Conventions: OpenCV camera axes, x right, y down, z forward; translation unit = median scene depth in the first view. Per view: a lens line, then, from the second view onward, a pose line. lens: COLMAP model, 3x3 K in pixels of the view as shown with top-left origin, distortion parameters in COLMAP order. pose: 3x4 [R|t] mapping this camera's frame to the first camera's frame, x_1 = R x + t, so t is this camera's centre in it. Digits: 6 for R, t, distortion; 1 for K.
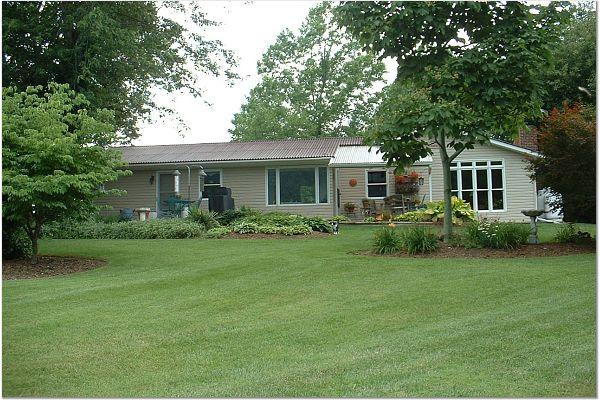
lens RADIAL K [[705.4, 0, 300.0], [0, 705.4, 200.0], [0, 0, 1]] dist [-0.204220, 0.071417]
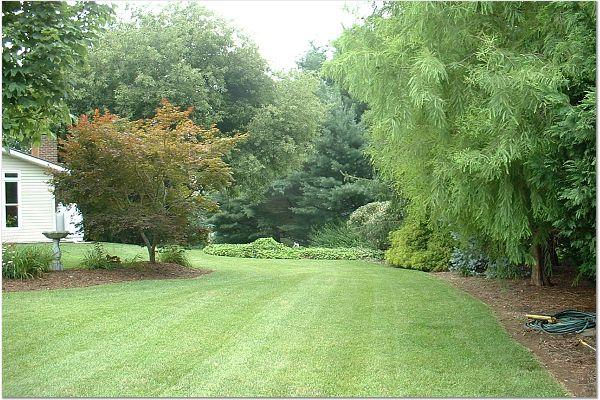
lens RADIAL K [[705.4, 0, 300.0], [0, 705.4, 200.0], [0, 0, 1]] dist [-0.204220, 0.071417]
pose [[0.775681, 0.025682, 0.630602, 0.032746], [-0.012579, 0.999602, -0.025237, -0.006602], [-0.630999, 0.011643, 0.775696, 0.145036]]
